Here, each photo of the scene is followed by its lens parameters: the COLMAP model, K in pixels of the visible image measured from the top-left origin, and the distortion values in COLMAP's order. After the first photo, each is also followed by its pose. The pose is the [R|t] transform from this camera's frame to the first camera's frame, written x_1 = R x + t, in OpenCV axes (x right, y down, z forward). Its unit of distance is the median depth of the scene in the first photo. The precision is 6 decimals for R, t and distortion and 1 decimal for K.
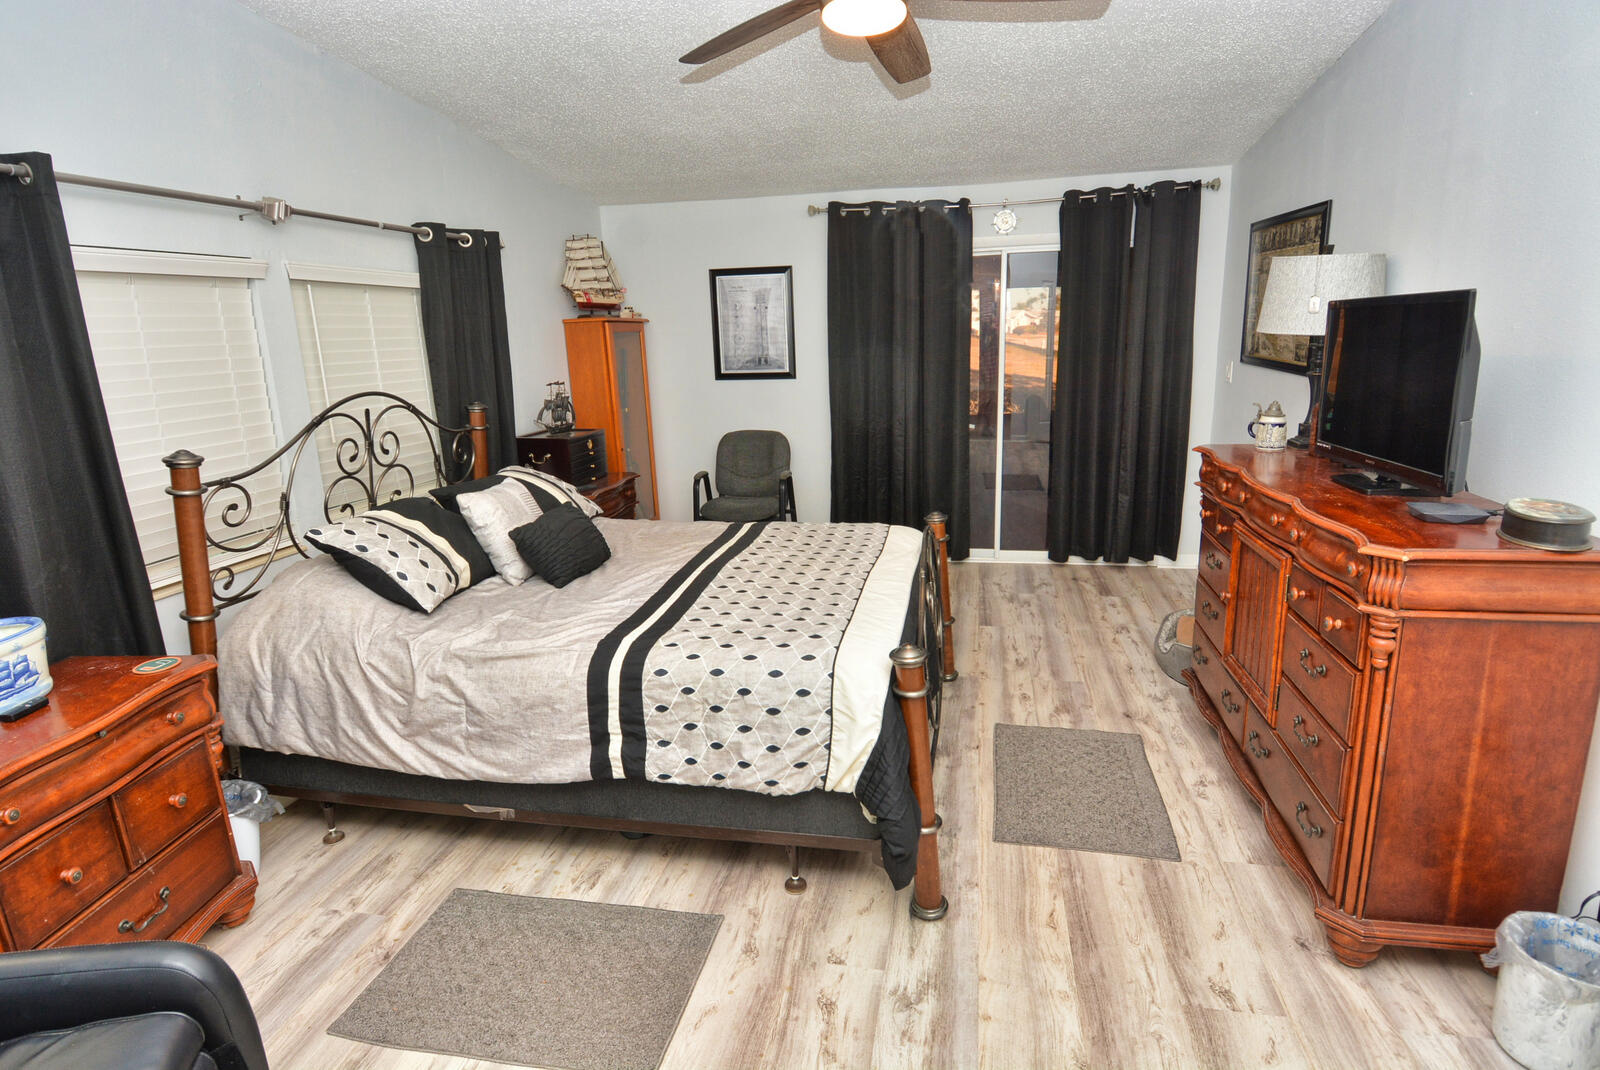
lens RADIAL K [[845.8, 0, 805.0], [0, 845.8, 531.2], [0, 0, 1]] dist [0.000093, -0.000586]
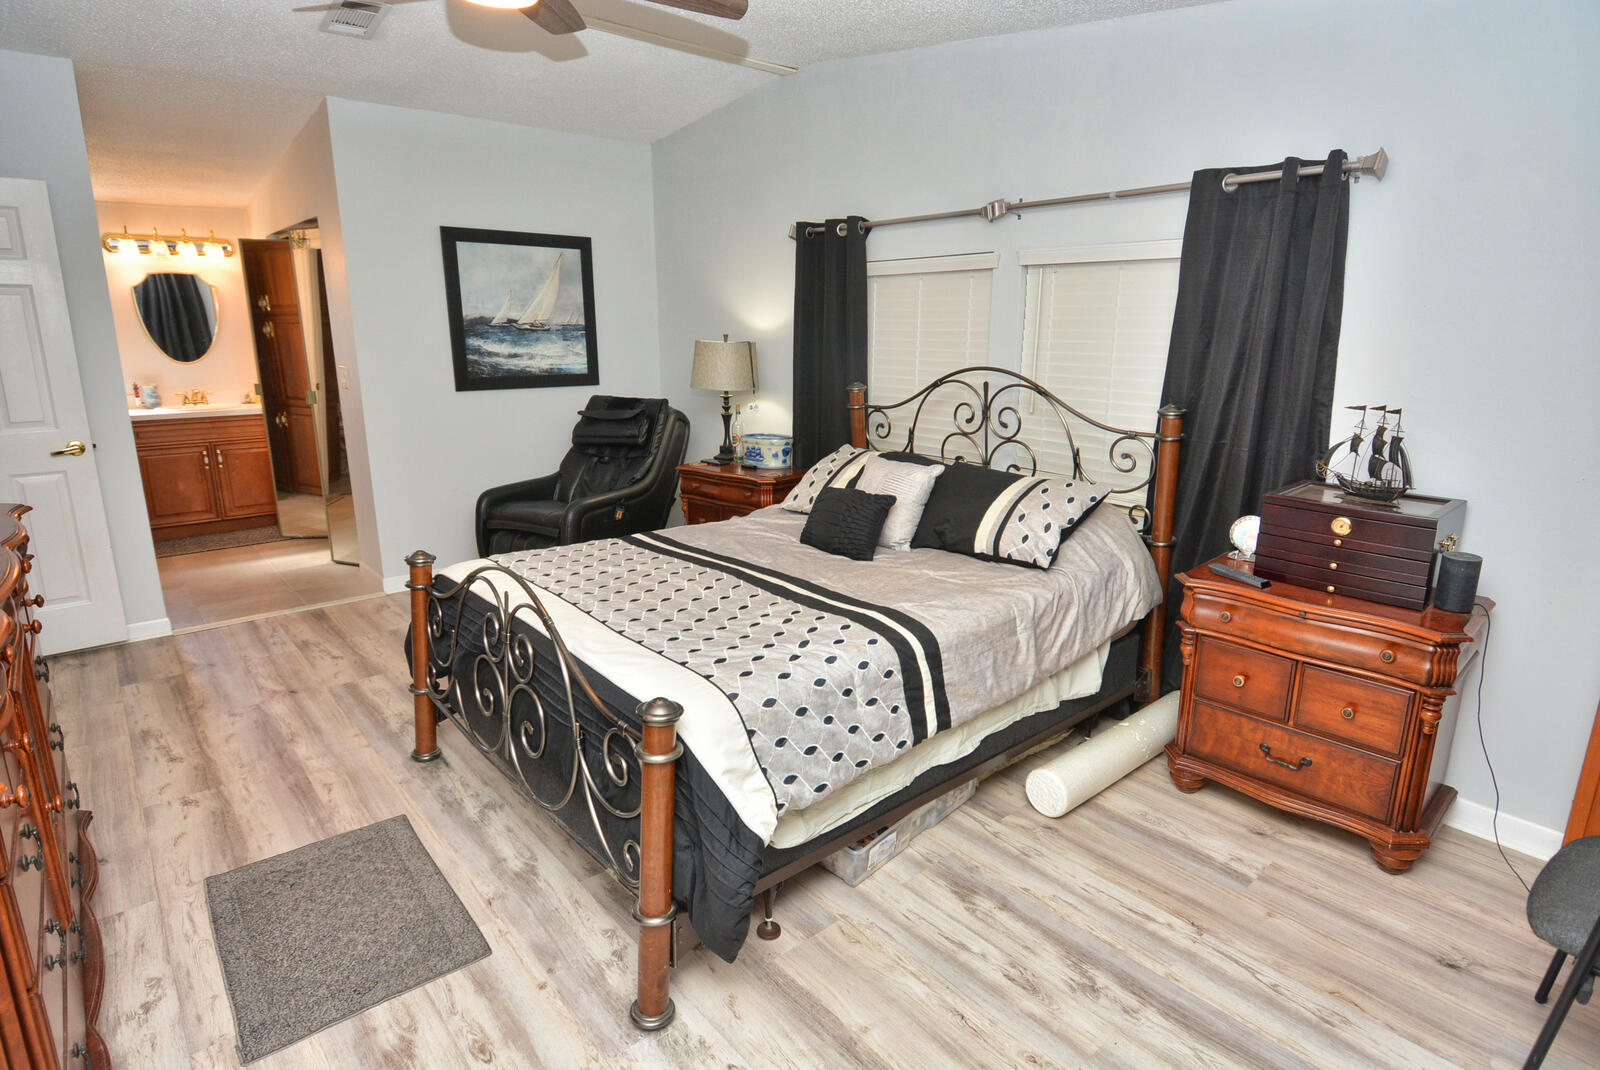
lens RADIAL K [[845.8, 0, 805.0], [0, 845.8, 531.2], [0, 0, 1]] dist [0.000093, -0.000586]
pose [[-0.614166, 0.219007, -0.758180, 0.527222], [-0.166195, 0.903283, 0.395548, -0.374337], [0.771479, 0.368938, -0.518368, 1.491234]]
